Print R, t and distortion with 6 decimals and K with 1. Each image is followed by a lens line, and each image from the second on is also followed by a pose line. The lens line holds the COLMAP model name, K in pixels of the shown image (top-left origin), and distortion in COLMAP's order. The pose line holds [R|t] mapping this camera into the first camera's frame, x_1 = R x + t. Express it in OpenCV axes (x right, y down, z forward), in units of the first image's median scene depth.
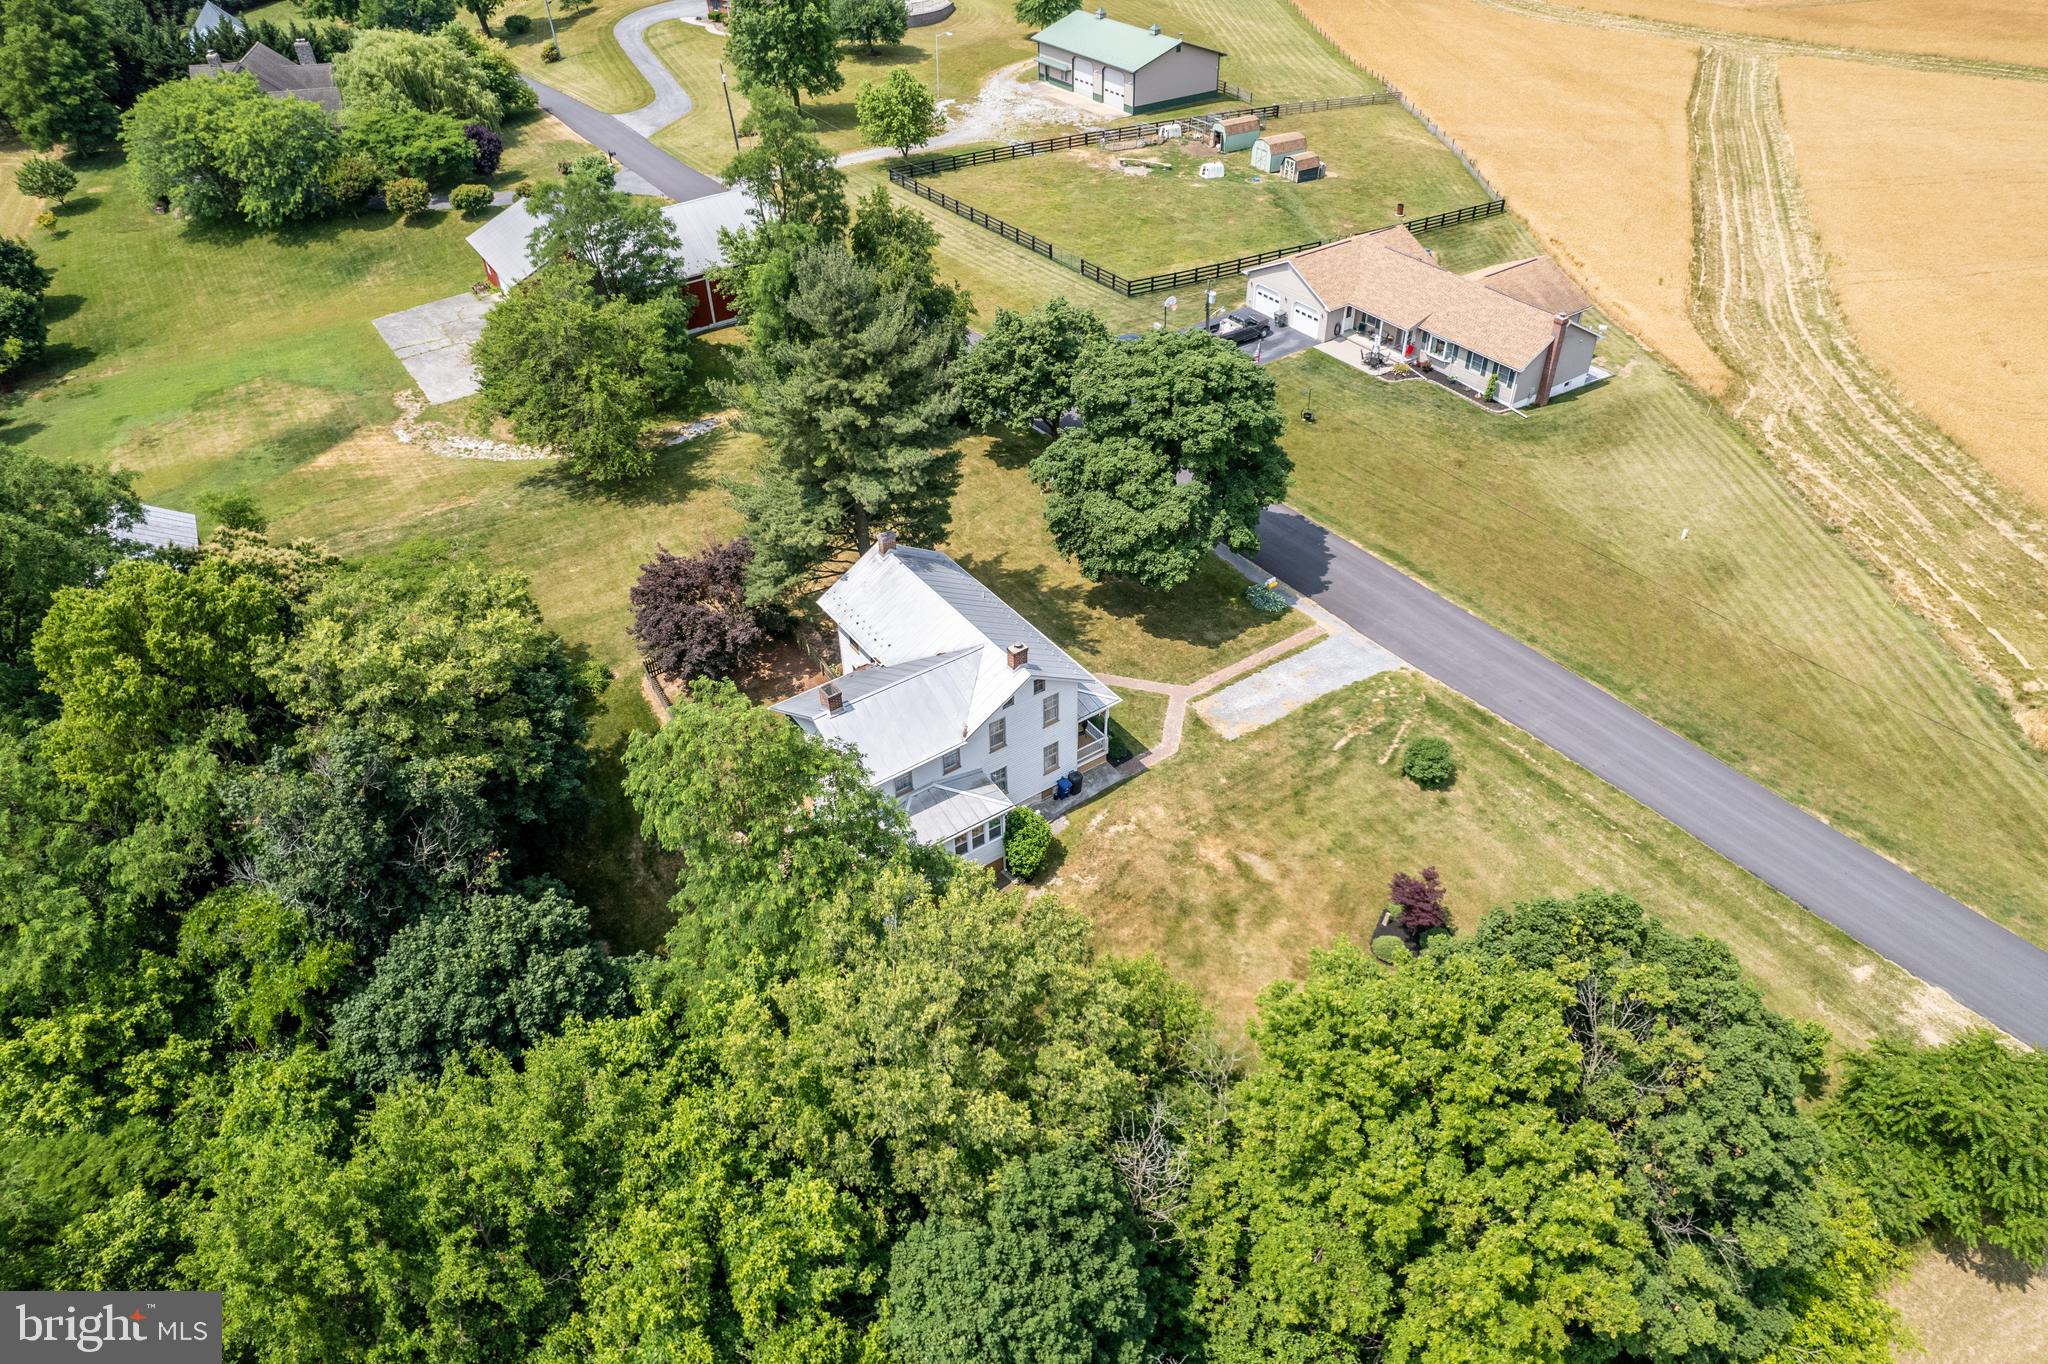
lens RADIAL K [[1289.6, 0, 1024.0], [0, 1289.6, 682.0], [0, 0, 1]] dist [-0.057323, 0.052927]
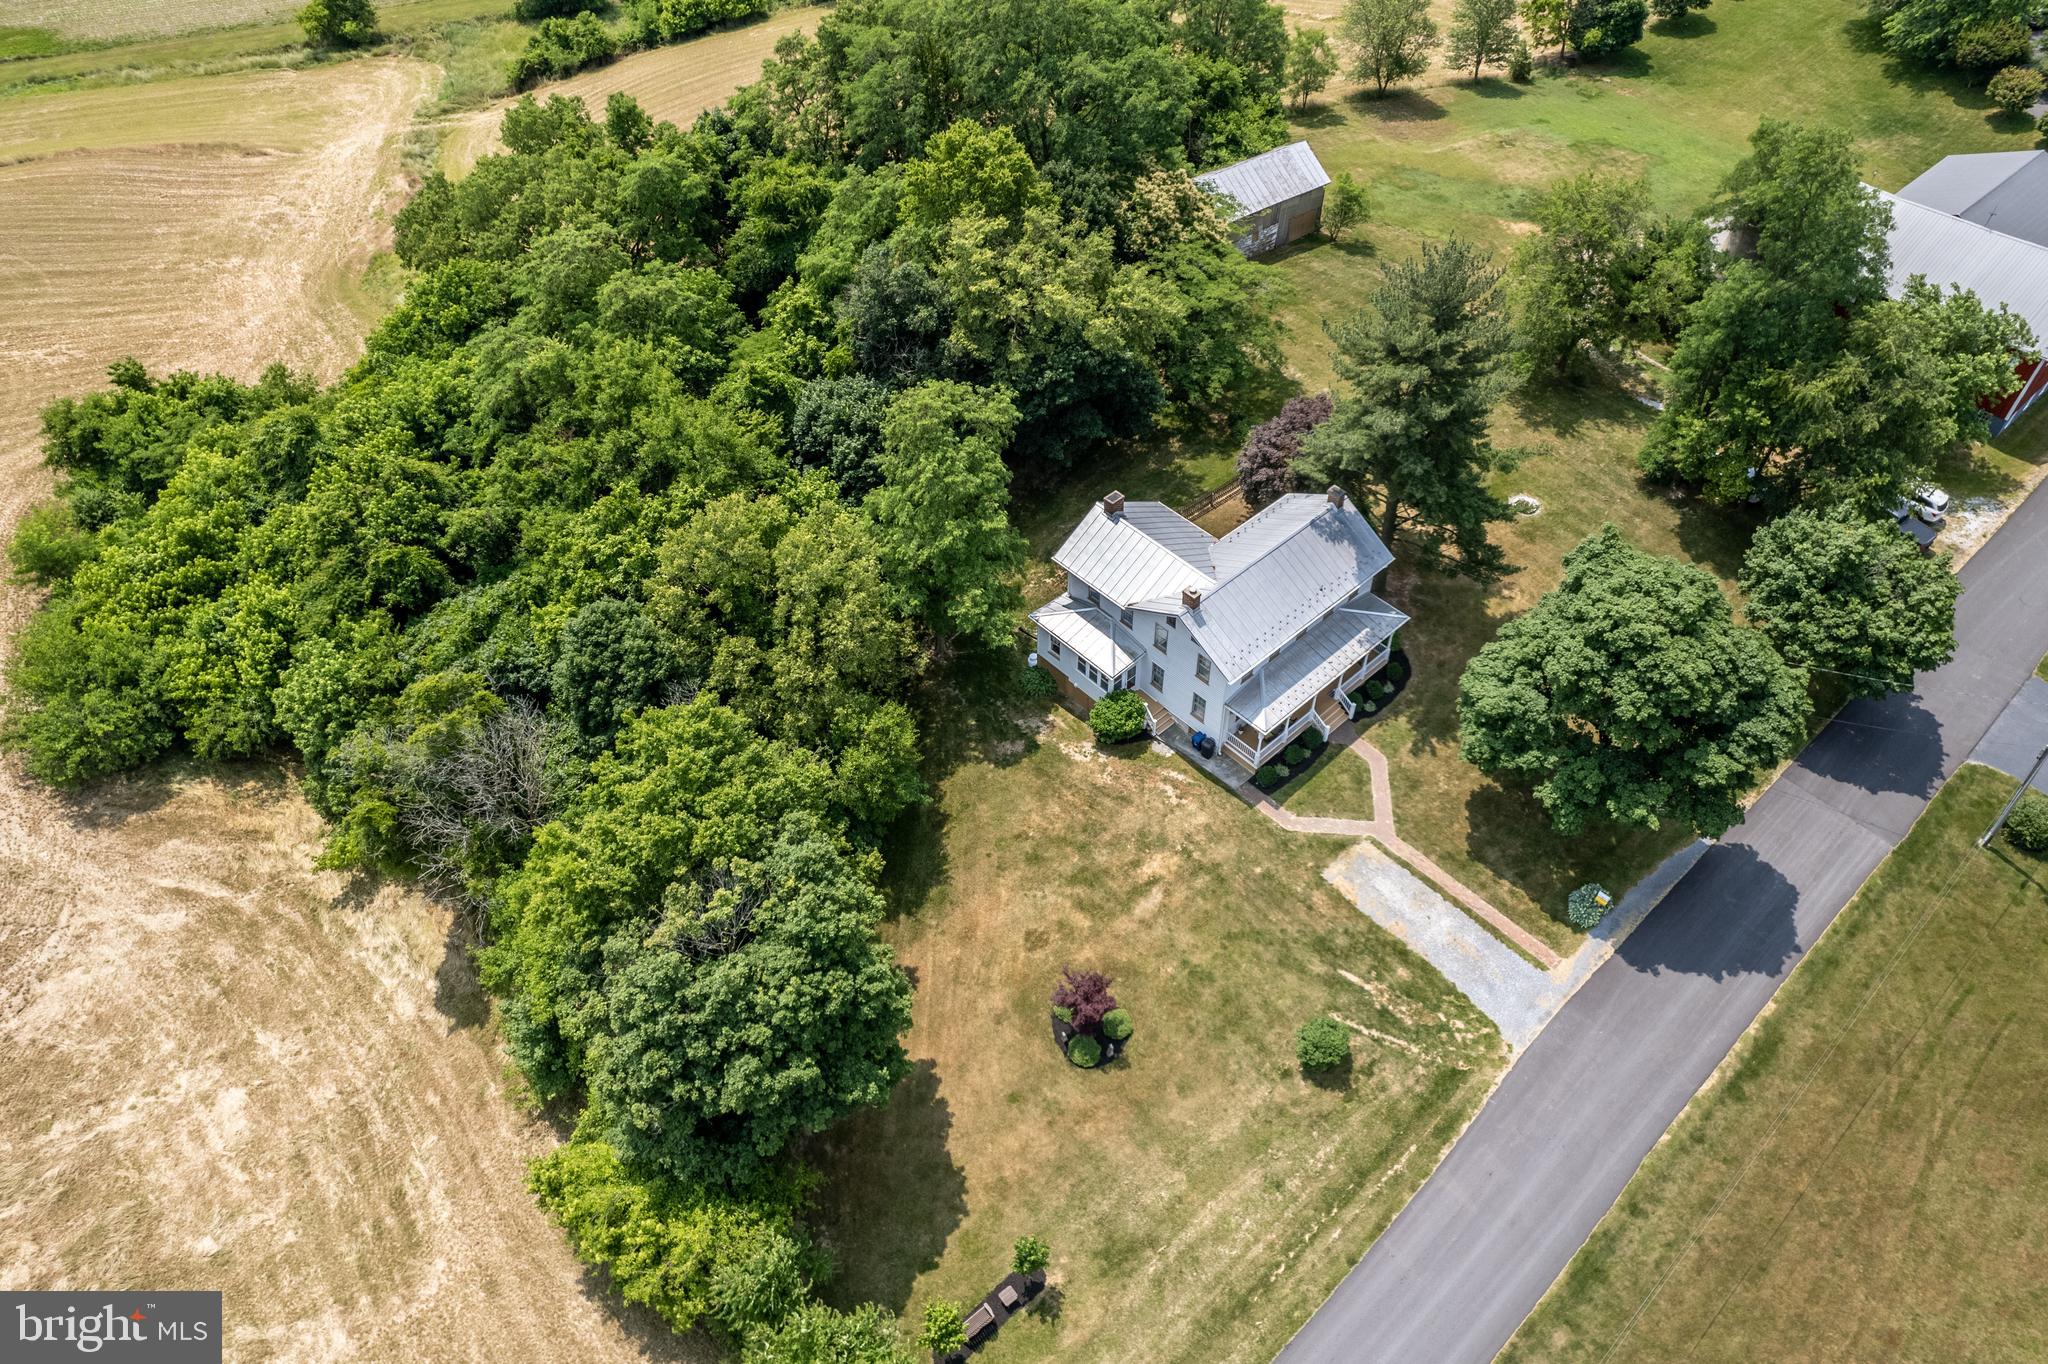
lens RADIAL K [[1404.8, 0, 1031.8], [0, 1404.8, 677.4], [0, 0, 1]] dist [-0.076806, 0.072584]
pose [[0.132584, 0.731549, -0.668773, 0.496303], [-0.617860, 0.588593, 0.521352, -0.311392], [0.775029, 0.344085, 0.530033, 0.155157]]
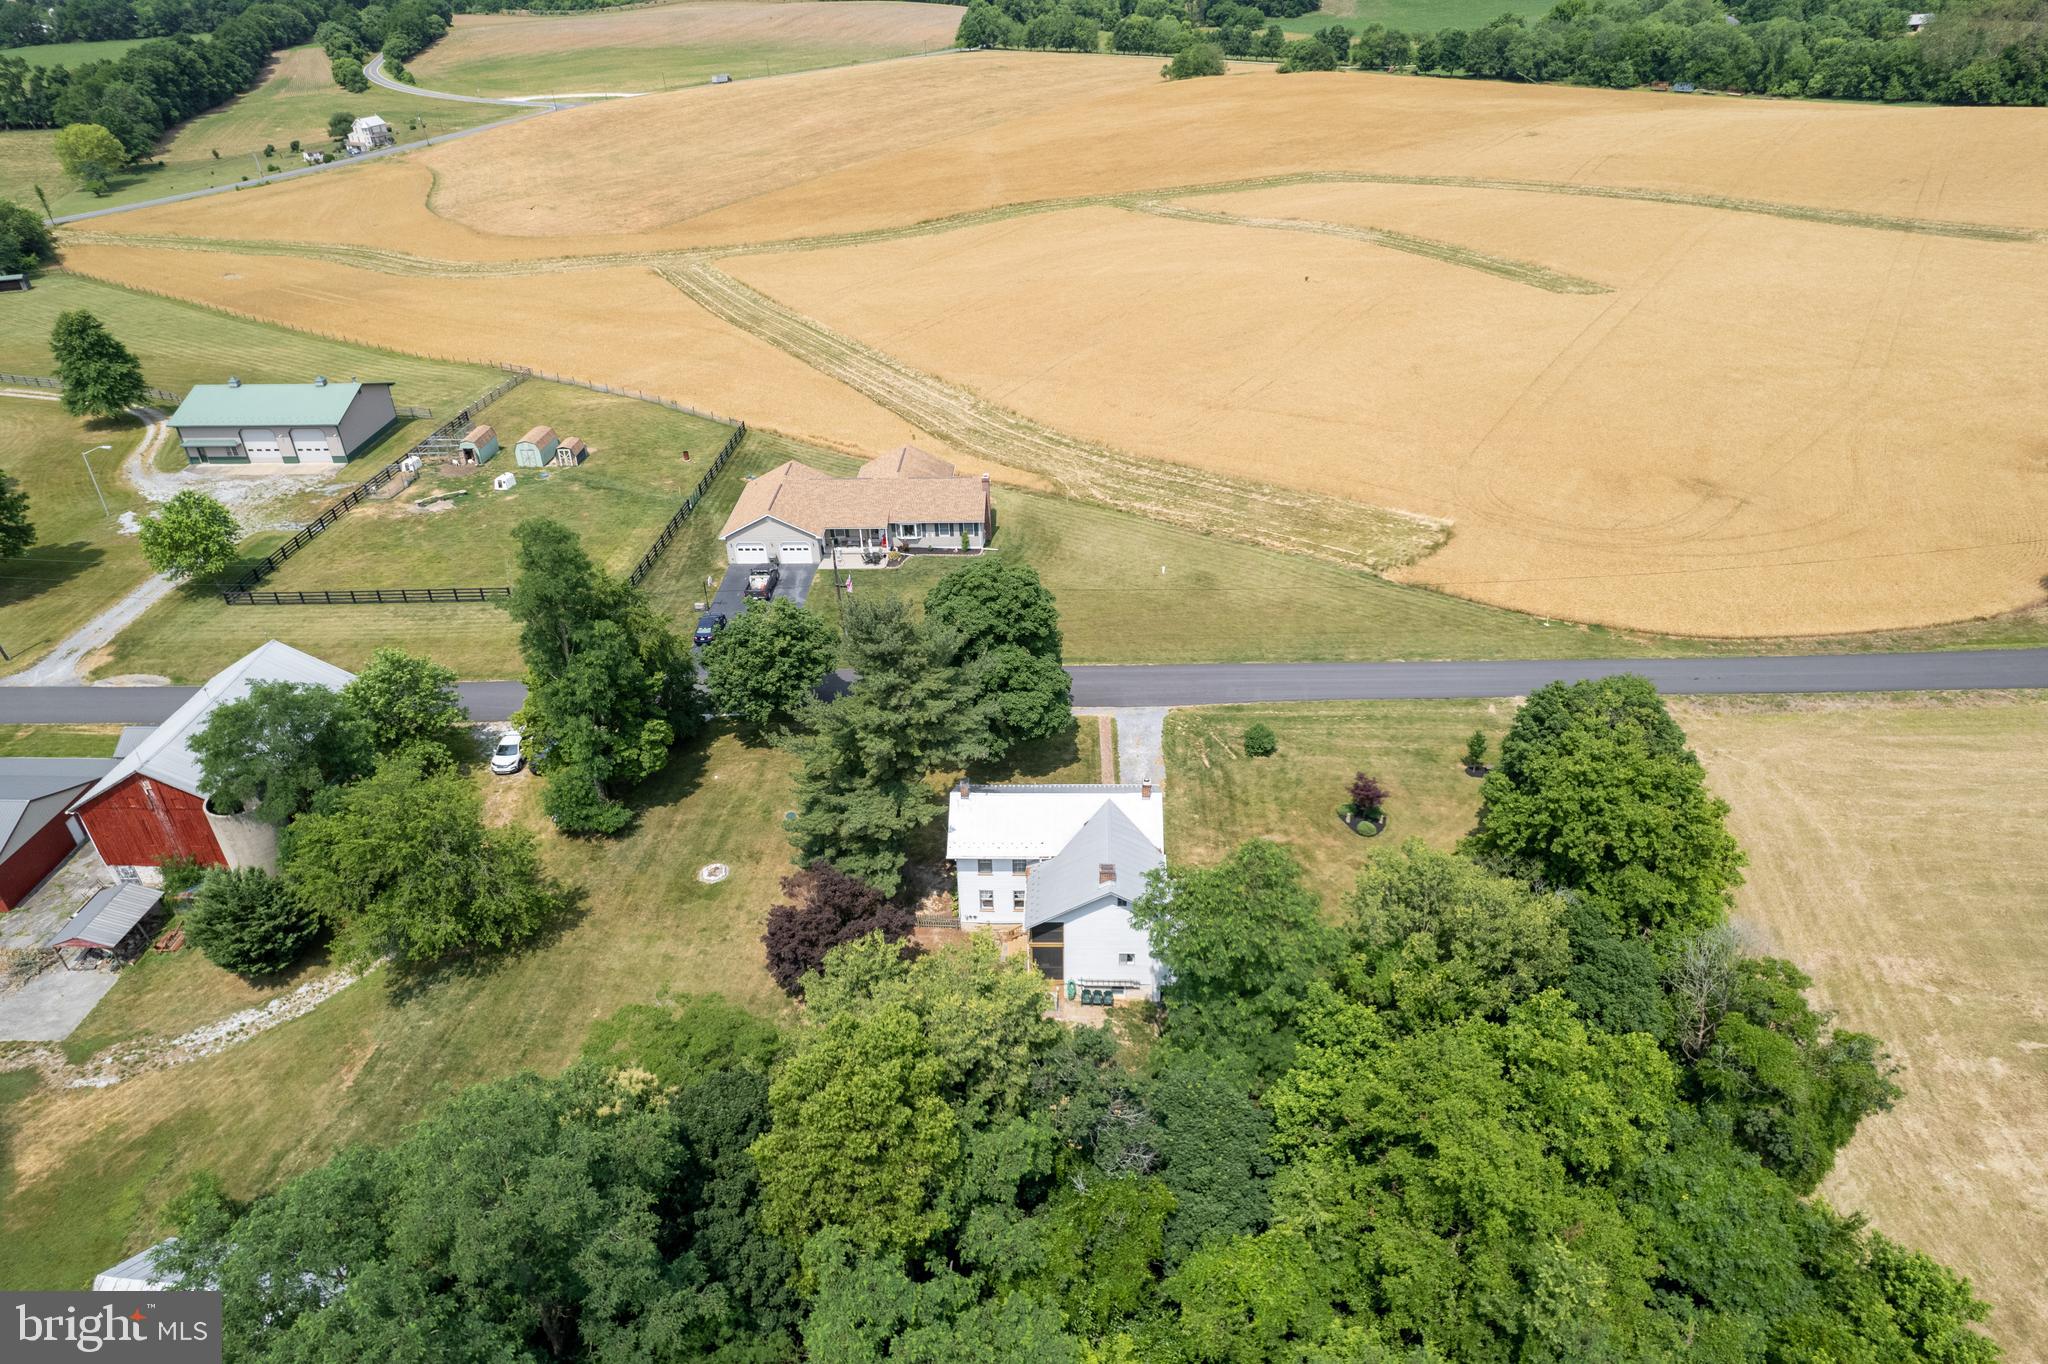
lens RADIAL K [[1322.9, 0, 1025.6], [0, 1322.9, 675.0], [0, 0, 1]] dist [-0.070113, 0.062102]
pose [[0.607462, -0.420100, 0.674171, -0.590595], [0.516780, 0.853552, 0.066234, -0.169277], [-0.603265, 0.308164, 0.735599, -0.015995]]
